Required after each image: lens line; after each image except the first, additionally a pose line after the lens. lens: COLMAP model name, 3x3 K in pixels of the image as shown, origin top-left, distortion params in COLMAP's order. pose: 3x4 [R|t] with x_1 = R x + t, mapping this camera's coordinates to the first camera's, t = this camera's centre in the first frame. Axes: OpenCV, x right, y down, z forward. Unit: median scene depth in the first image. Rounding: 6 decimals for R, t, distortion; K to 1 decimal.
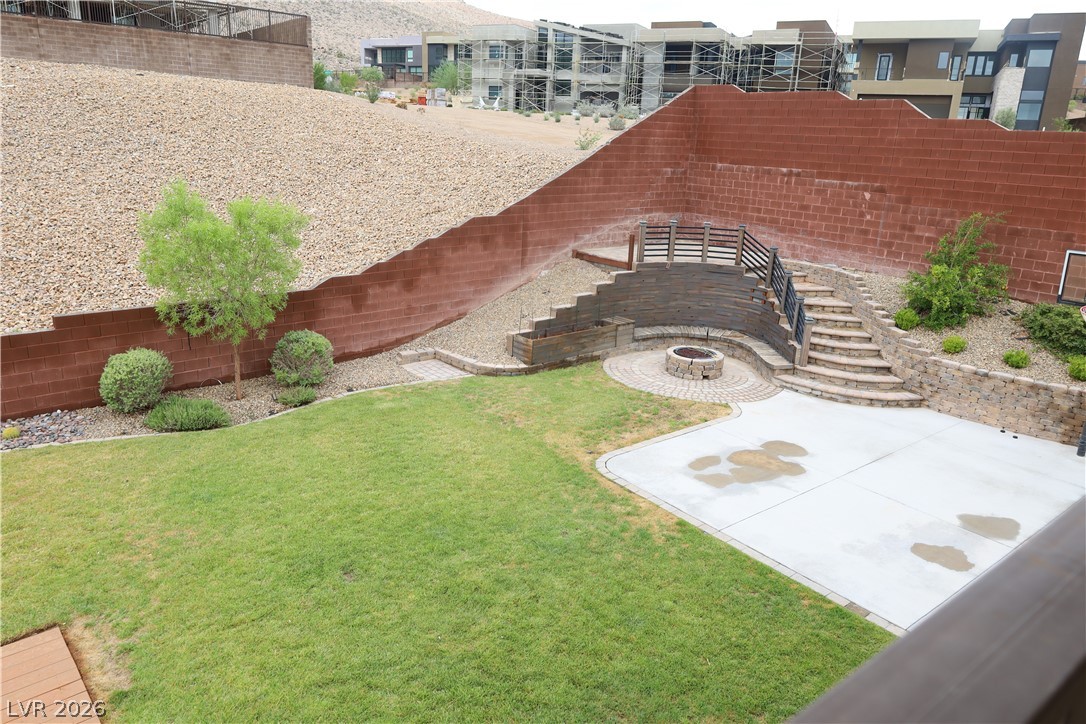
lens RADIAL K [[745.2, 0, 551.3], [0, 745.2, 360.9], [0, 0, 1]] dist [0.003810, -0.008163]
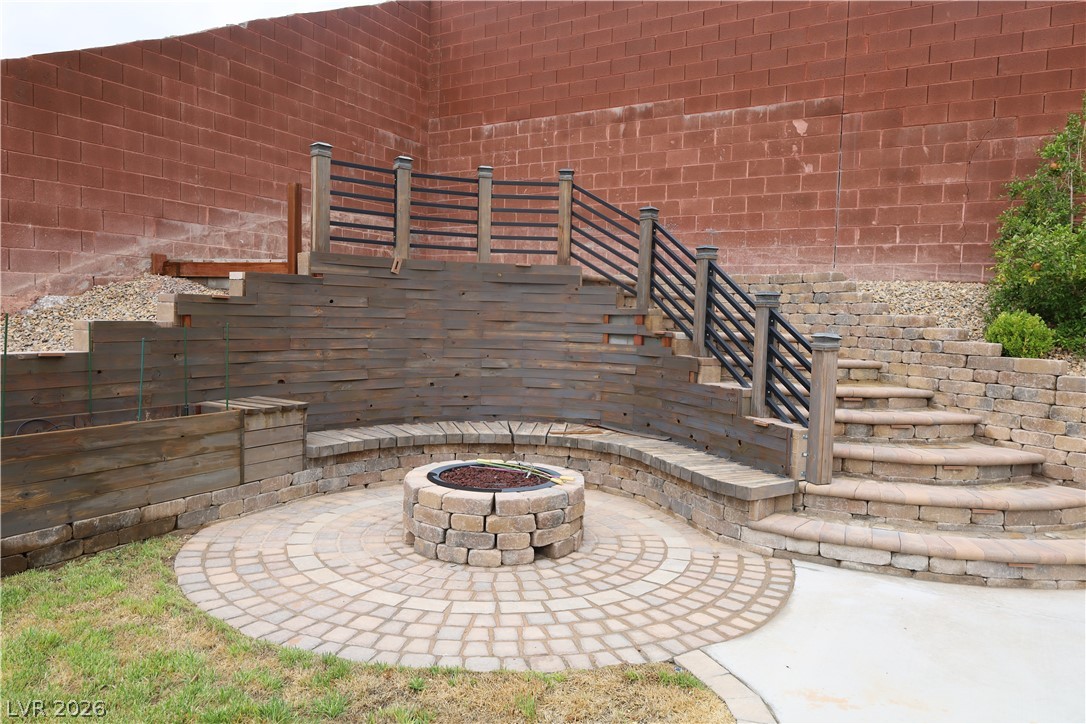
lens RADIAL K [[745.2, 0, 543.4], [0, 745.2, 360.8], [0, 0, 1]] dist [0.003810, -0.008163]
pose [[0.944864, -0.035490, 0.325535, 0.093999], [0.105421, 0.974153, -0.199780, 0.006004], [-0.310031, 0.223083, 0.924183, 0.586177]]
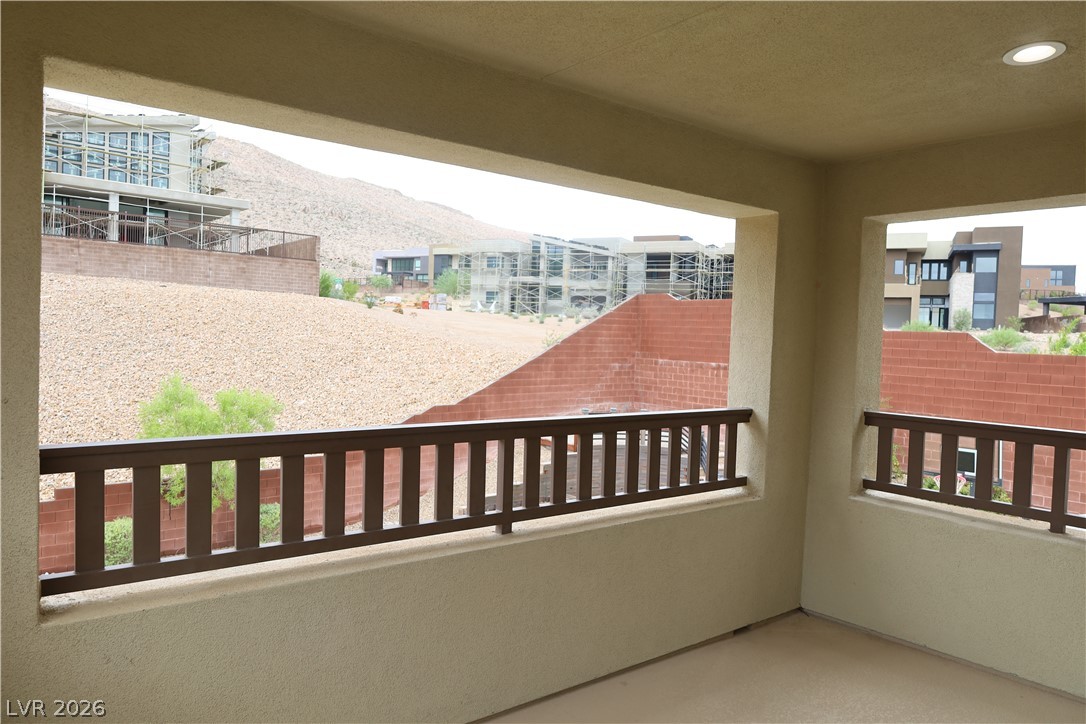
lens RADIAL K [[745.2, 0, 550.7], [0, 745.2, 368.5], [0, 0, 1]] dist [0.003810, -0.008163]
pose [[0.999975, -0.005372, -0.004555, 0.068991], [0.004089, 0.969368, -0.245579, 0.028846], [0.005735, 0.245555, 0.969366, -0.104879]]
